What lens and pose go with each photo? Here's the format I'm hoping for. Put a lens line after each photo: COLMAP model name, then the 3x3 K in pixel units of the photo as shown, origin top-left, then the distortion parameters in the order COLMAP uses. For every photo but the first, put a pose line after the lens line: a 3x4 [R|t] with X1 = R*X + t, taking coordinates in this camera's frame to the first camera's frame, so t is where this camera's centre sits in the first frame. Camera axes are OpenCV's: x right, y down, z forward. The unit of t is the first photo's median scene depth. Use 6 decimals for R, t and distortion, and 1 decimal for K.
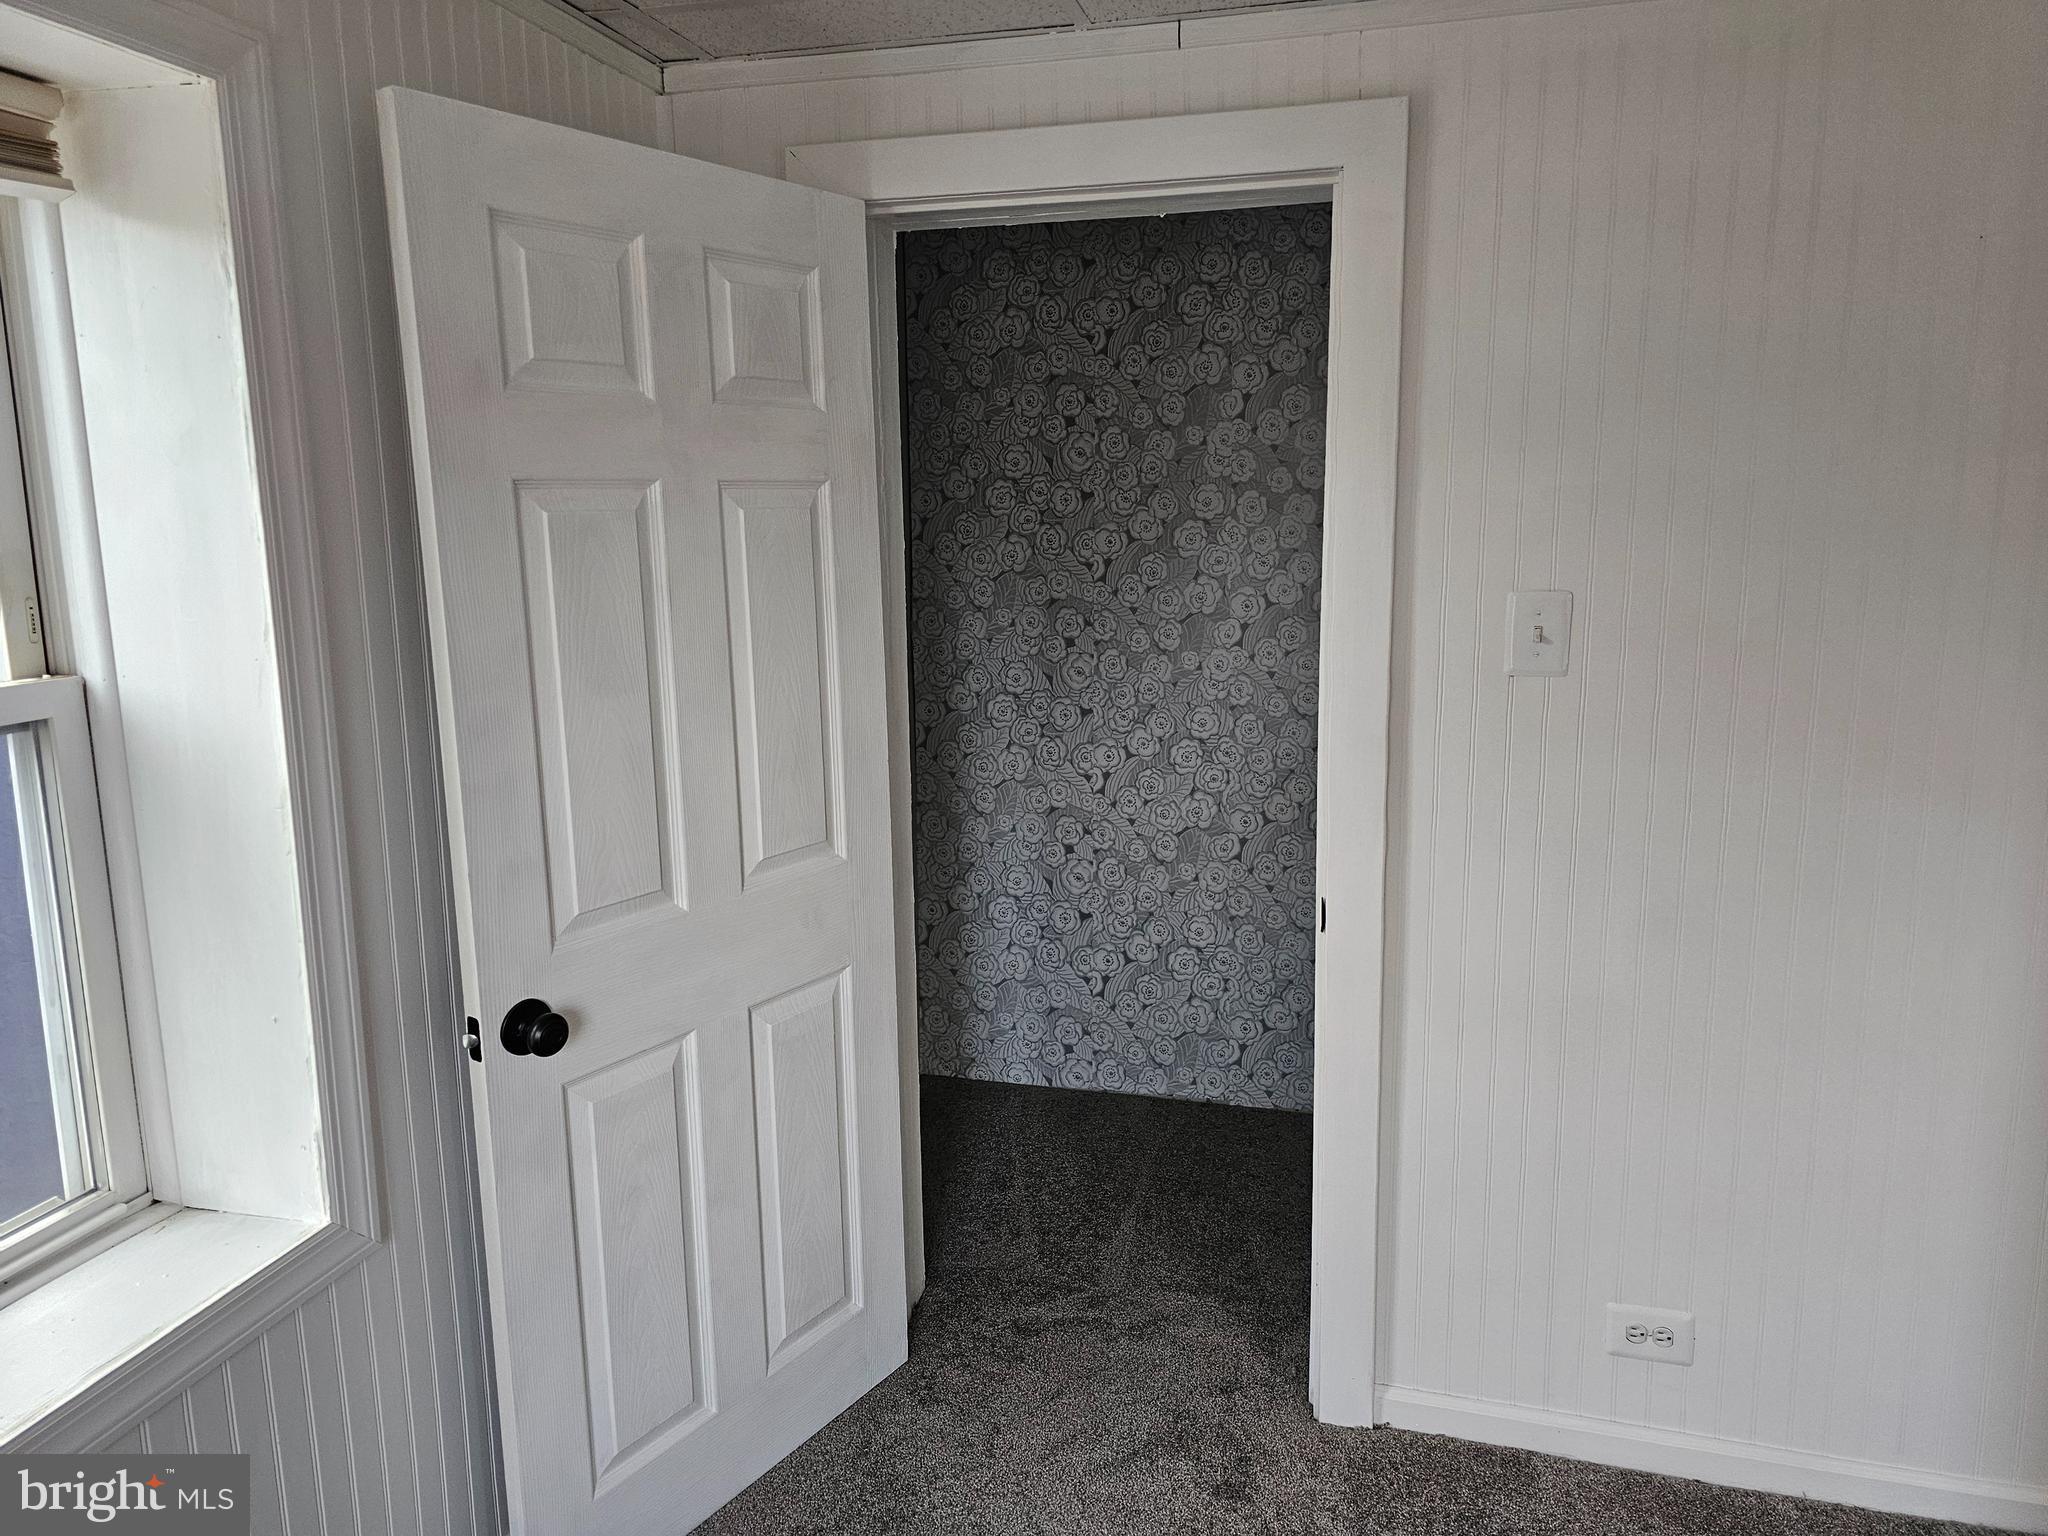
lens RADIAL K [[1388.7, 0, 1027.1], [0, 1388.7, 748.7], [0, 0, 1]] dist [0.028704, -0.001761]
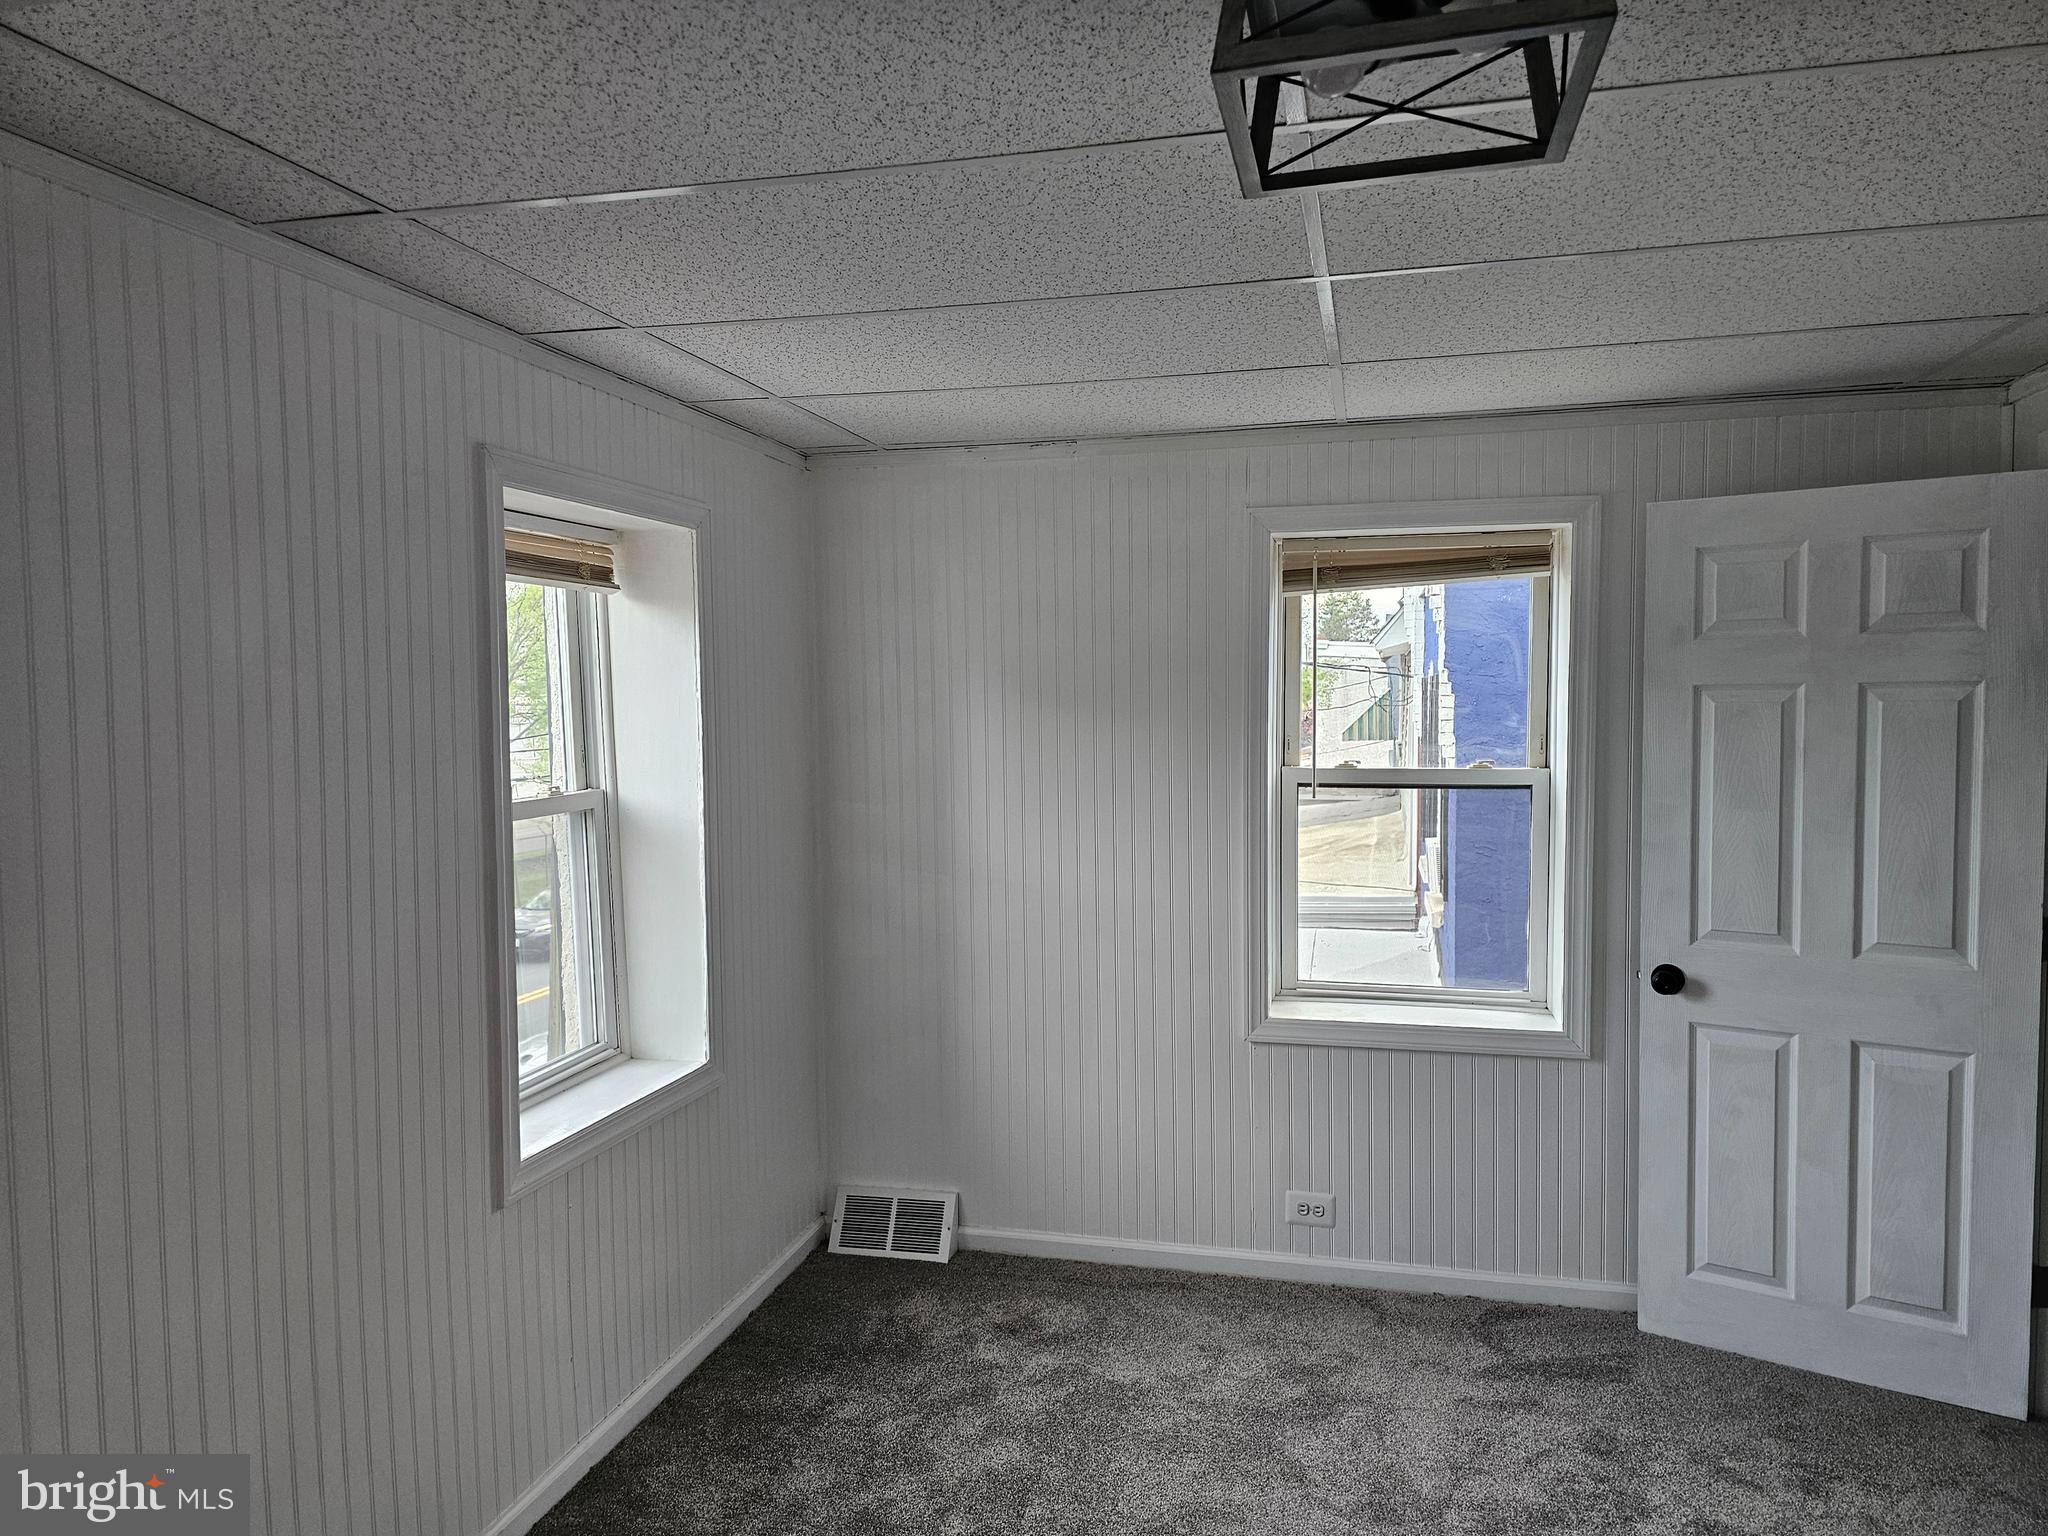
lens RADIAL K [[1388.7, 0, 1026.2], [0, 1388.7, 773.7], [0, 0, 1]] dist [0.028704, -0.001761]
pose [[0.000876, 0.078558, -0.996909, 1.332989], [-0.161546, 0.983826, 0.077385, -0.066247], [0.986865, 0.160979, 0.013552, 0.091080]]
